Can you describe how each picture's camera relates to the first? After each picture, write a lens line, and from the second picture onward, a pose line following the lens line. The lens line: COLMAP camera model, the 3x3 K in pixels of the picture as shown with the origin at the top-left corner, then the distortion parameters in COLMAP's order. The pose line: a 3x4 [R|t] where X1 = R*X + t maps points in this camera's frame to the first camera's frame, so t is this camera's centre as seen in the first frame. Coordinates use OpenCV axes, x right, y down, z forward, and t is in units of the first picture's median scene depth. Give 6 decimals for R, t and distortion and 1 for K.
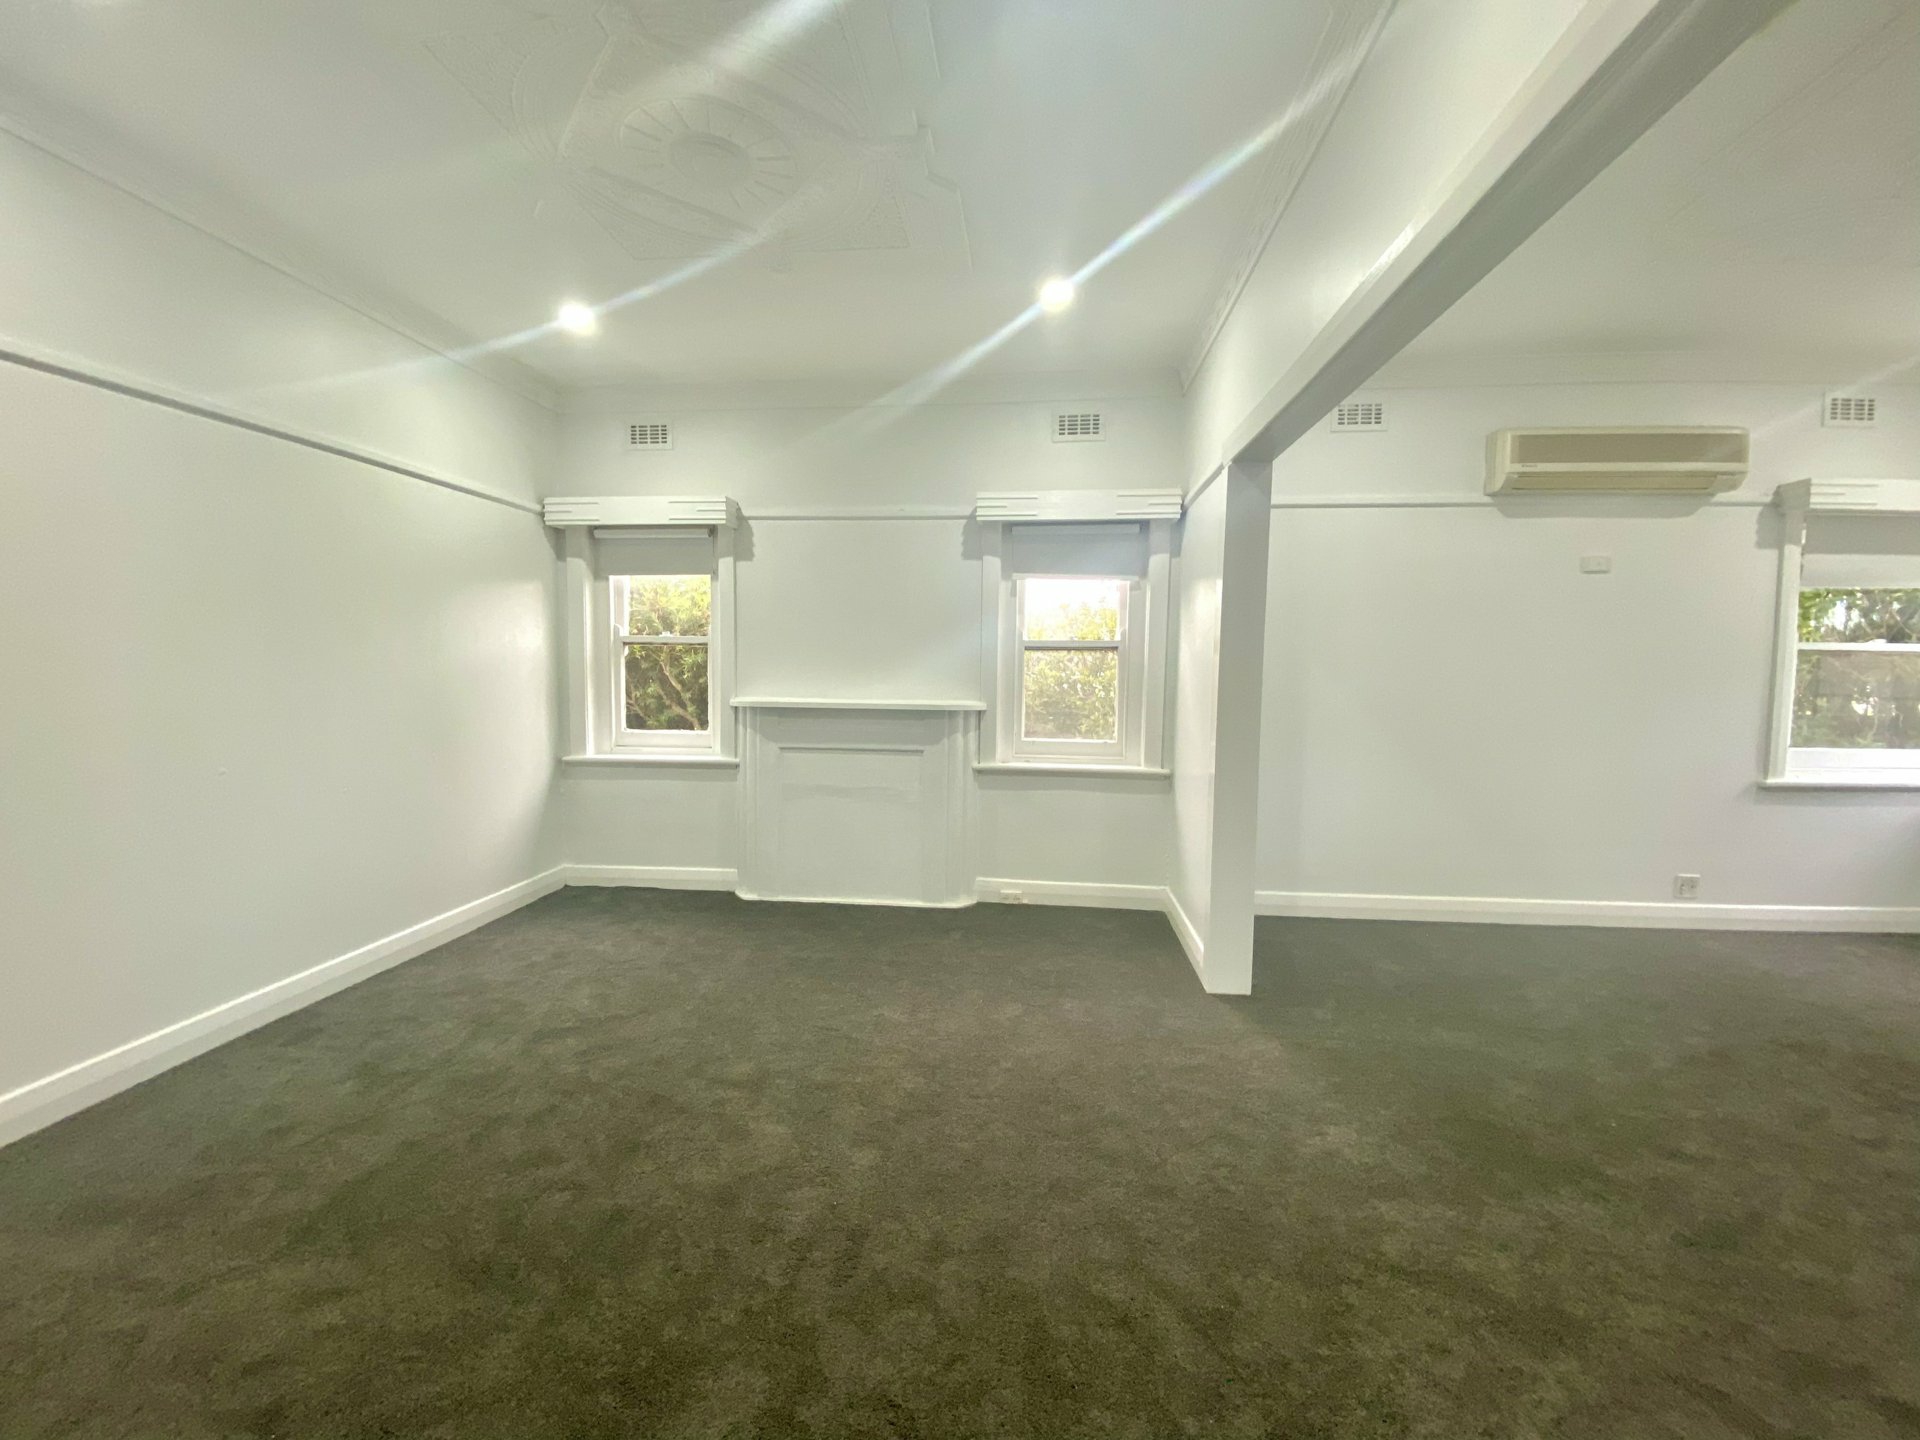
lens RADIAL K [[773.1, 0, 970.1], [0, 773.1, 715.8], [0, 0, 1]] dist [0.031023, -0.024706]
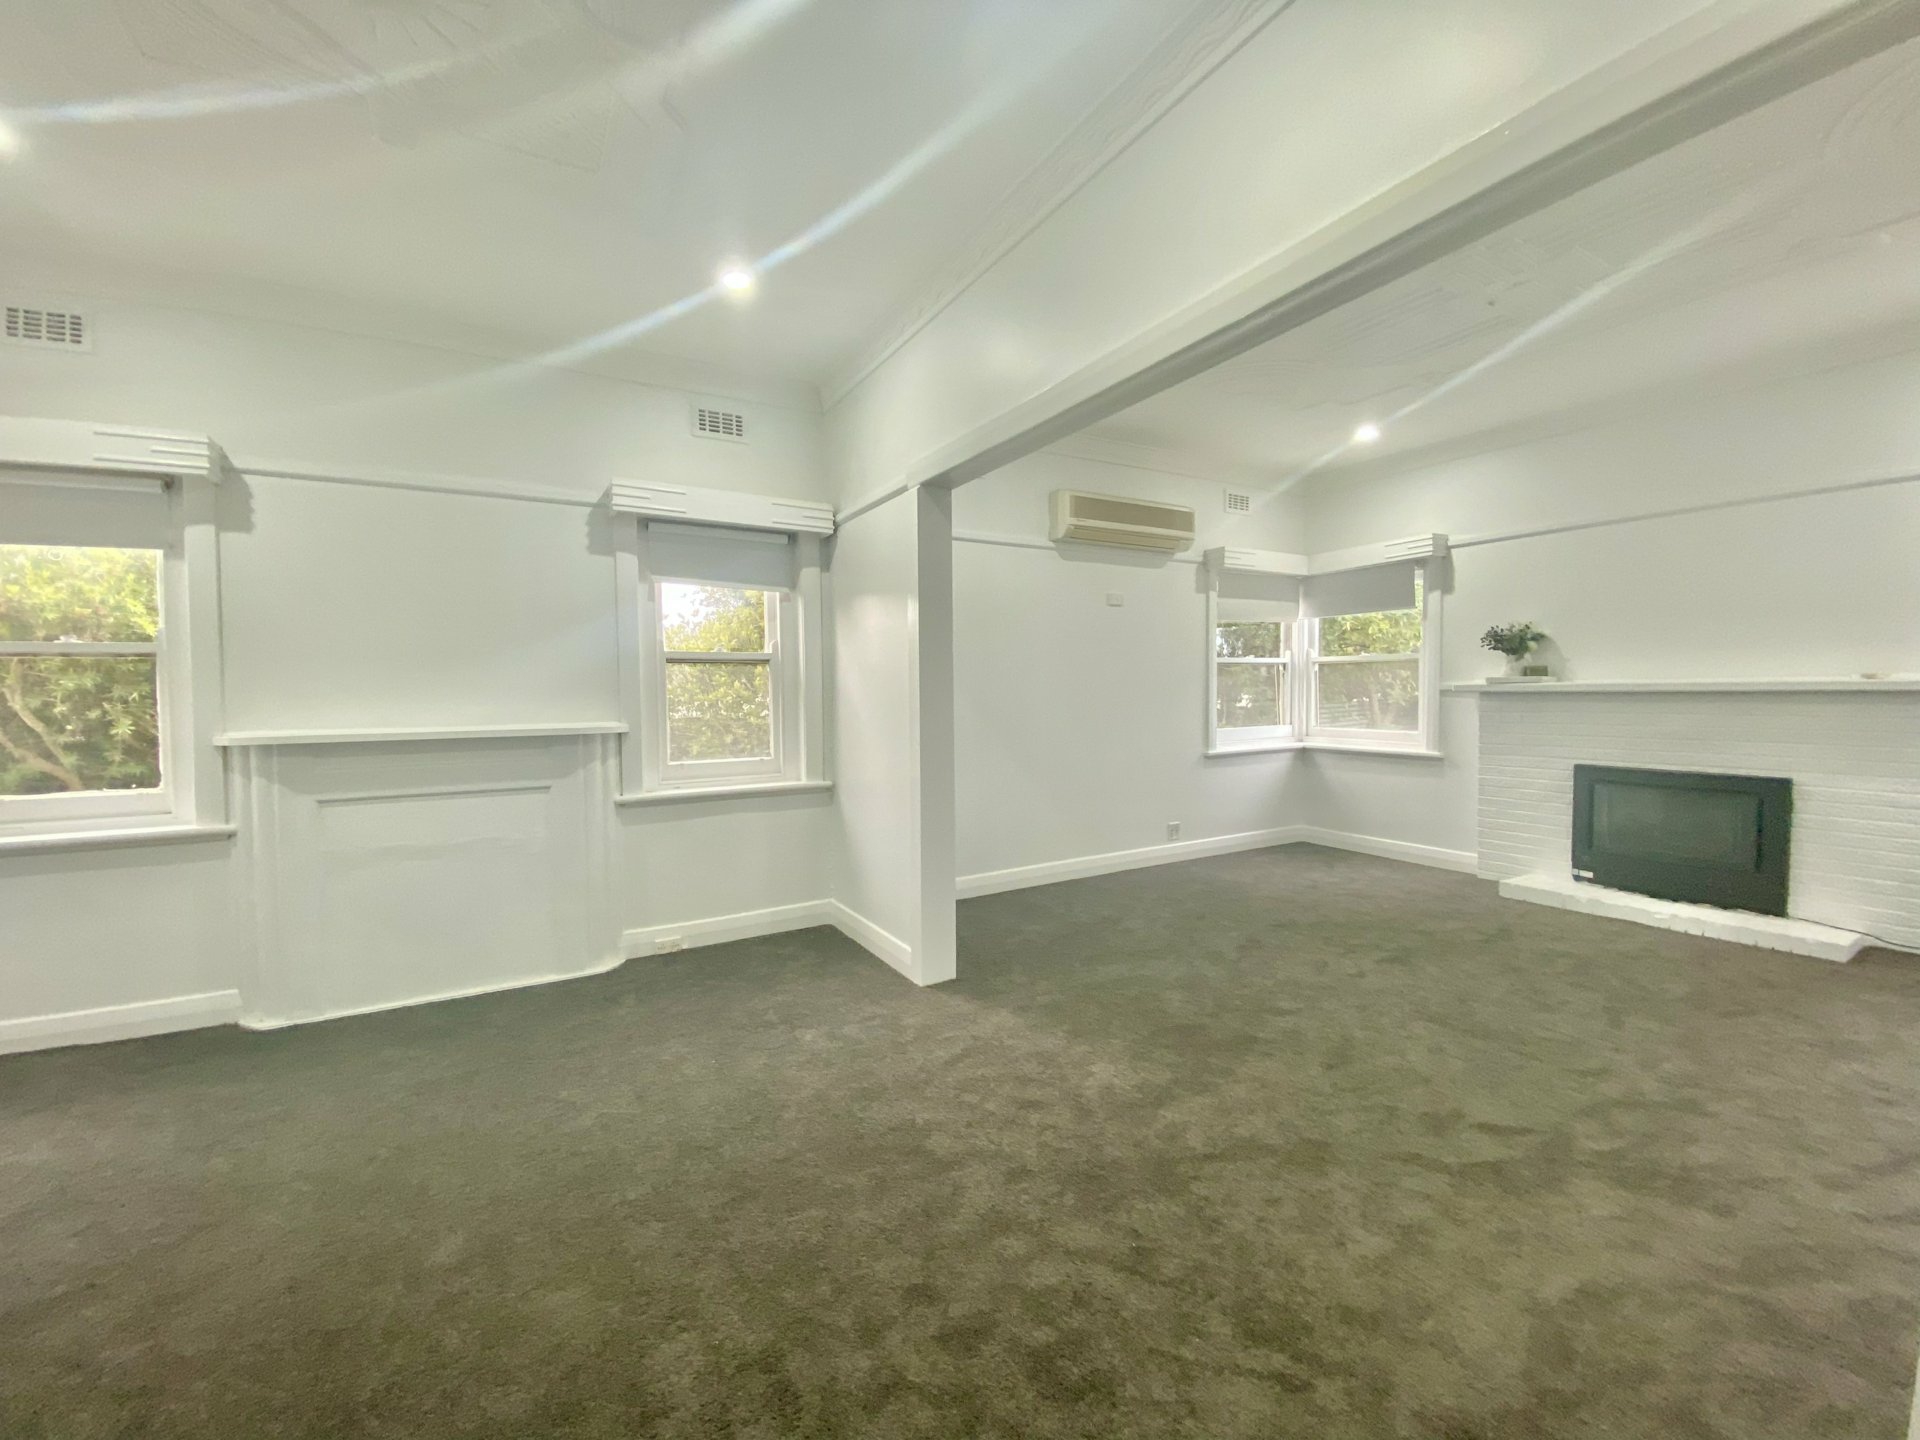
lens RADIAL K [[769.7, 0, 961.8], [0, 769.7, 717.2], [0, 0, 1]] dist [0.030974, -0.023761]
pose [[0.813115, -0.041300, 0.580636, -0.185705], [0.057585, 0.998294, -0.009632, 0.005873], [-0.579247, 0.041268, 0.814107, 0.086398]]
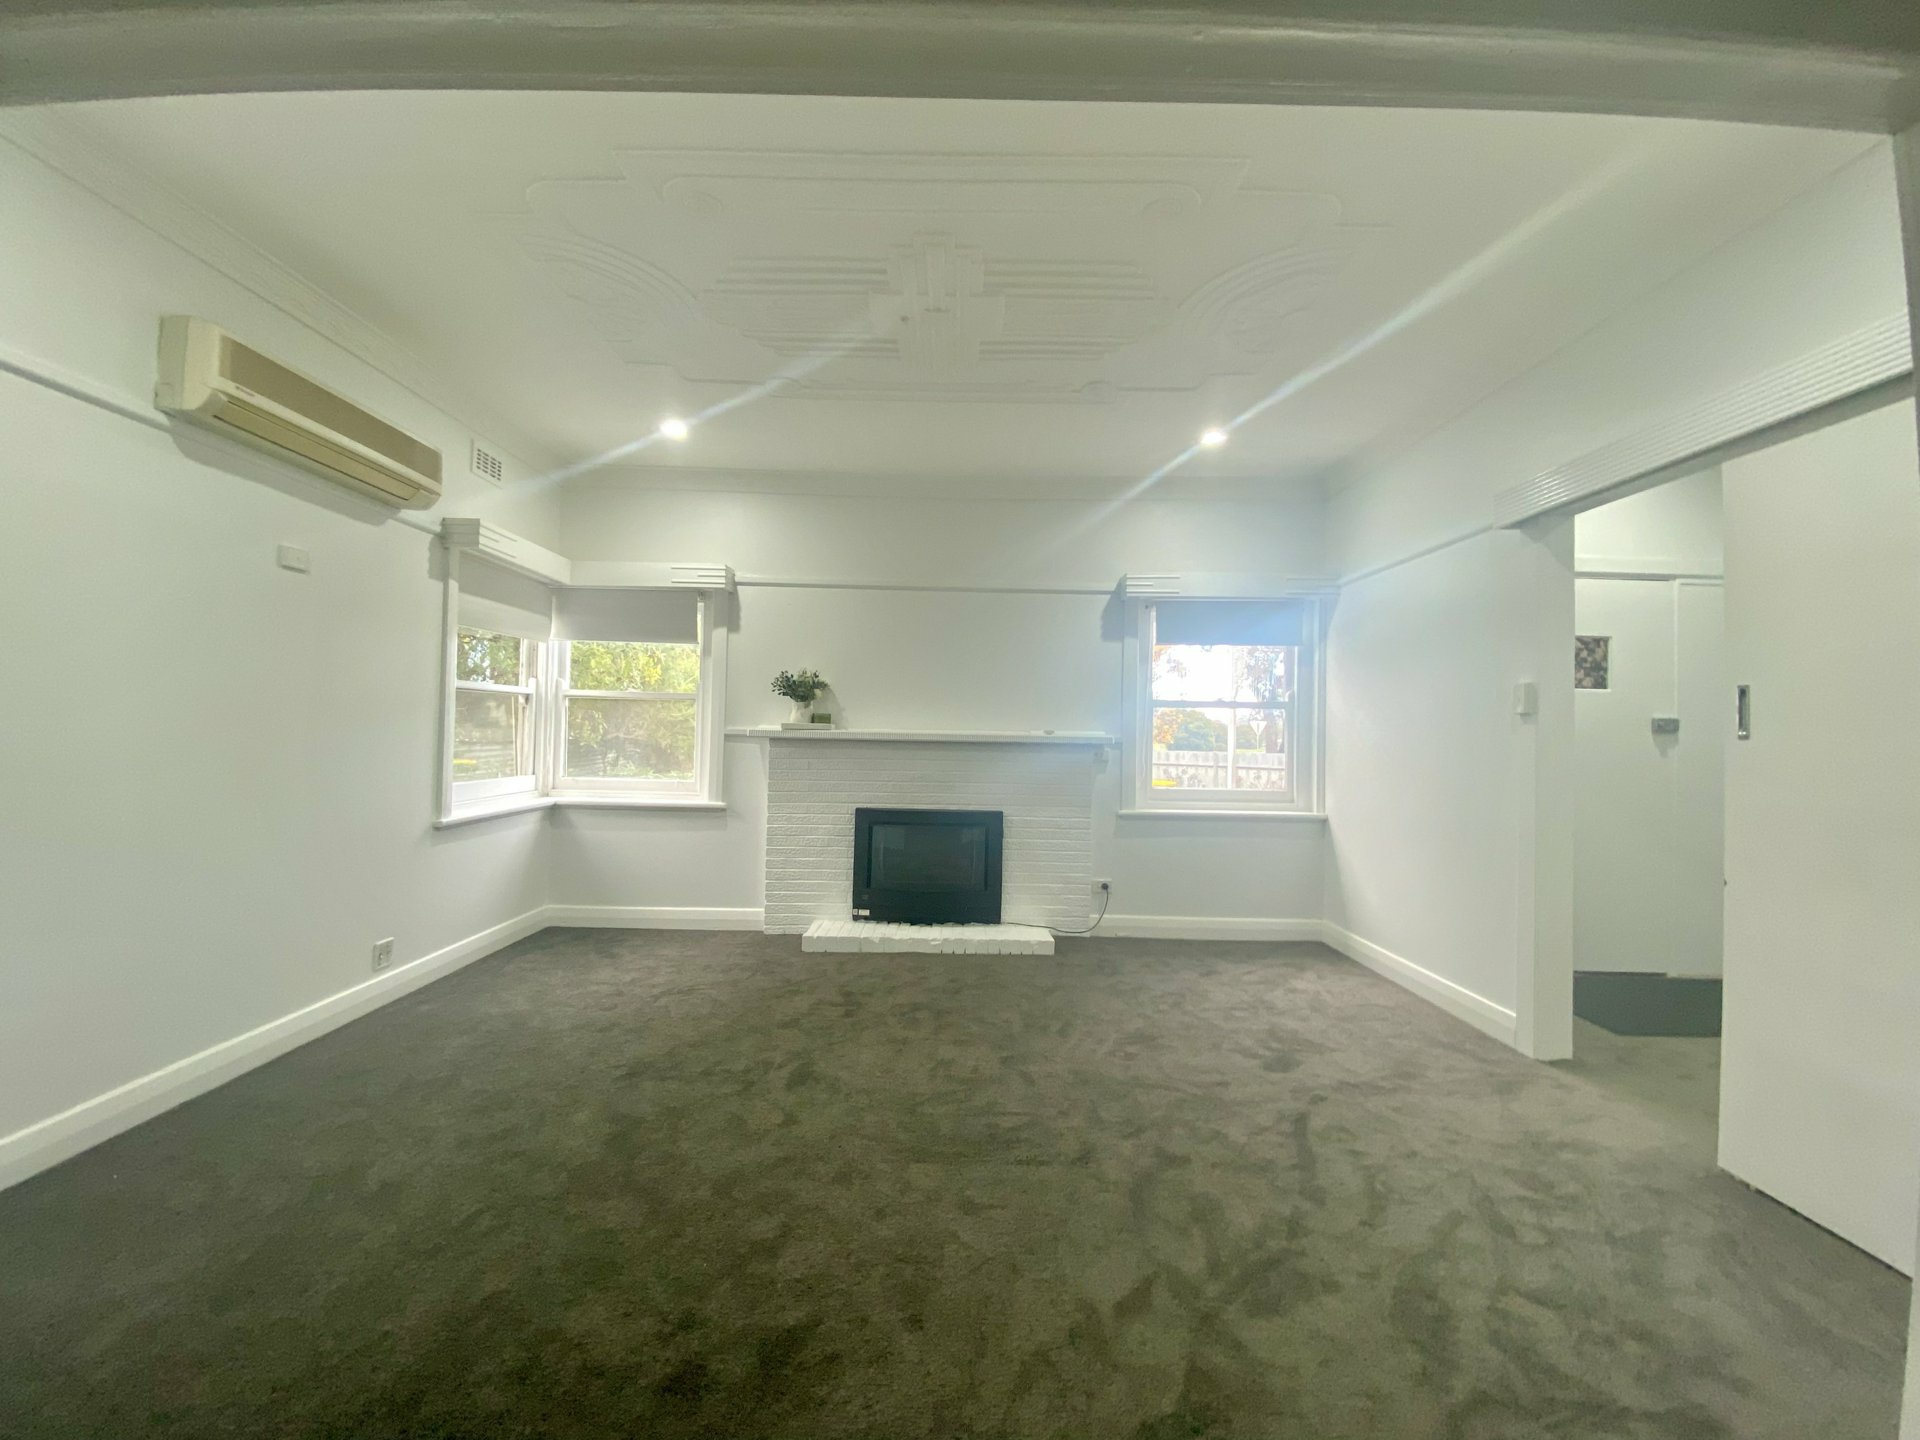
lens RADIAL K [[773.1, 0, 970.1], [0, 773.1, 715.8], [0, 0, 1]] dist [0.031023, -0.024706]
pose [[-0.100381, 0.009035, 0.994908, -0.003887], [0.040111, 0.999183, -0.005027, -0.014341], [-0.994140, 0.039402, -0.100661, 0.433339]]
